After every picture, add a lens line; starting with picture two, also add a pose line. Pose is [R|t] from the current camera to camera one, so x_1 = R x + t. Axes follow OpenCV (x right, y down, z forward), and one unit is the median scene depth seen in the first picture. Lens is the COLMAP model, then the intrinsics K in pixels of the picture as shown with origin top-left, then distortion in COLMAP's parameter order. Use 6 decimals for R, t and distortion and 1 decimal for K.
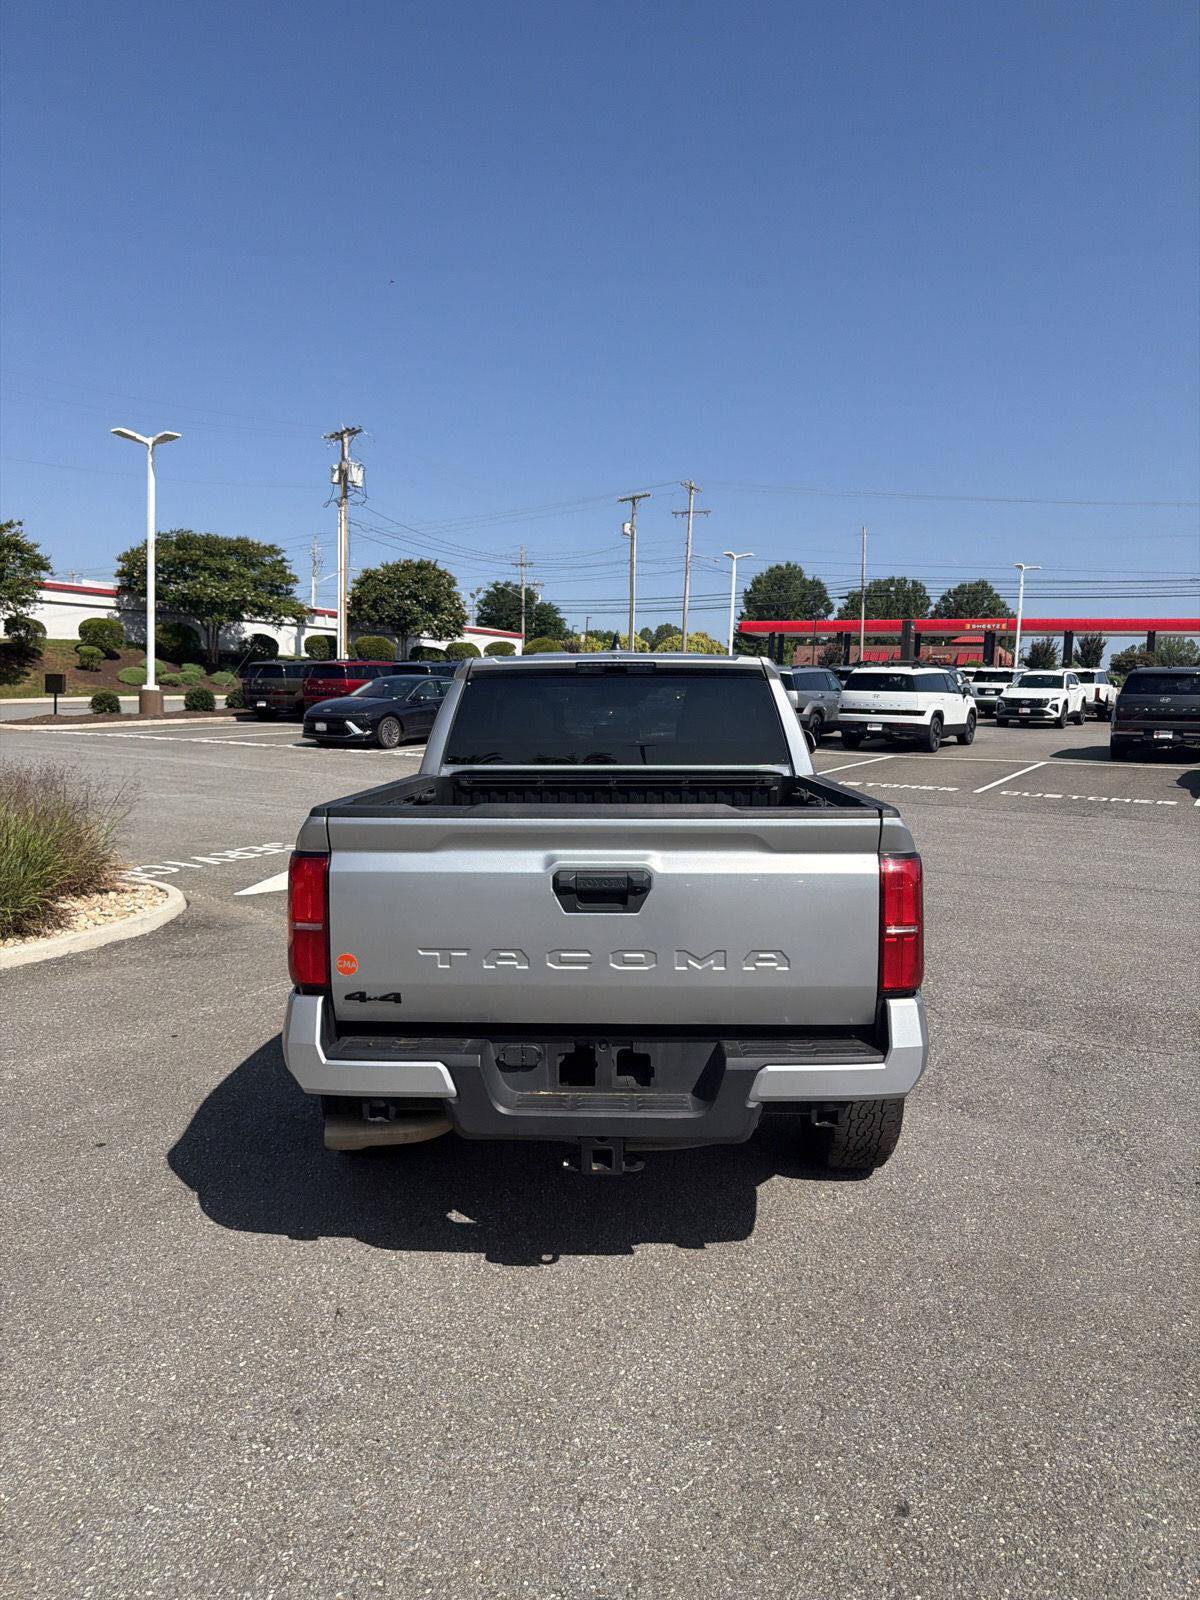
lens RADIAL K [[1124.8, 0, 600.0], [0, 1124.8, 800.0], [0, 0, 1]] dist [0.065751, -0.068533]
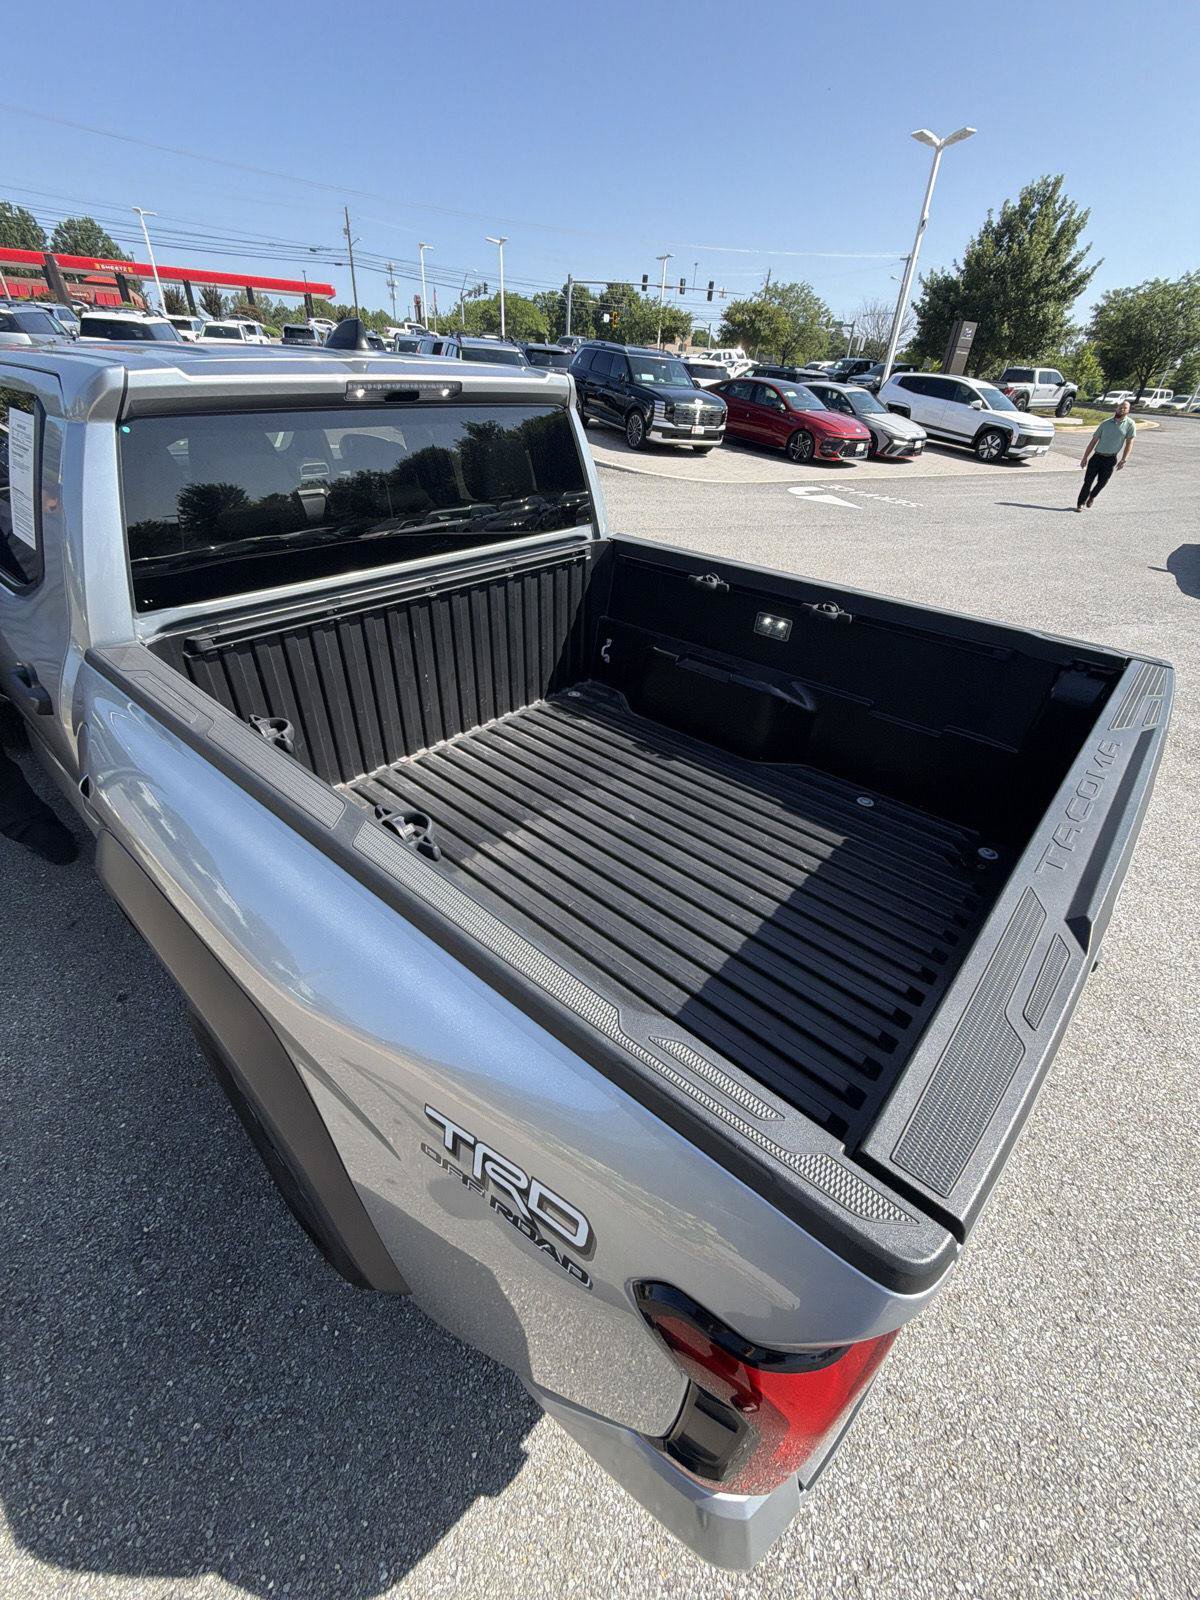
lens RADIAL K [[635.8, 0, 599.6], [0, 635.8, 801.2], [0, 0, 1]] dist [-0.002442, -0.000333]
pose [[0.643150, -0.415113, 0.643459, -0.043778], [0.027636, 0.852345, 0.522249, -0.020240], [-0.765241, -0.318102, 0.559658, 0.128191]]
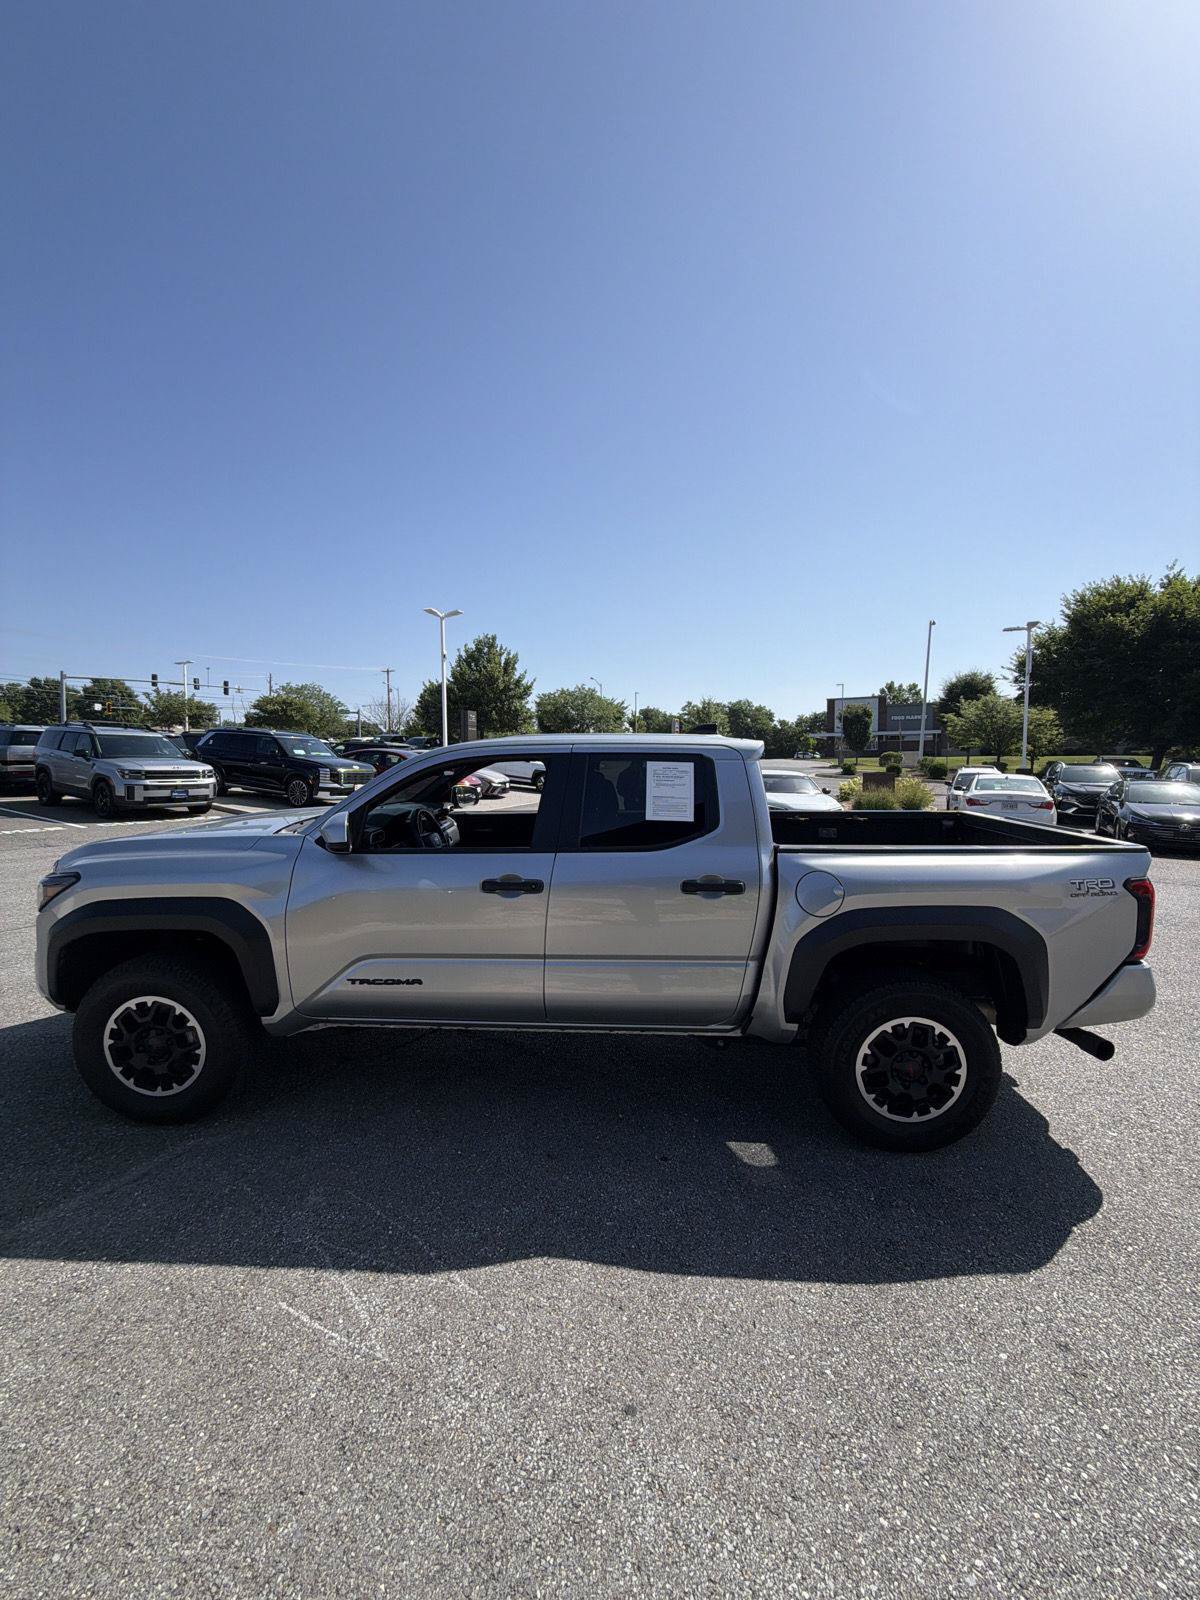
lens RADIAL K [[635.8, 0, 599.6], [0, 635.8, 801.2], [0, 0, 1]] dist [-0.002442, -0.000333]
pose [[0.011265, -0.085645, 0.996262, -0.150442], [0.081571, 0.993083, 0.084450, -0.025905], [-0.996604, 0.080315, 0.018173, 0.226143]]
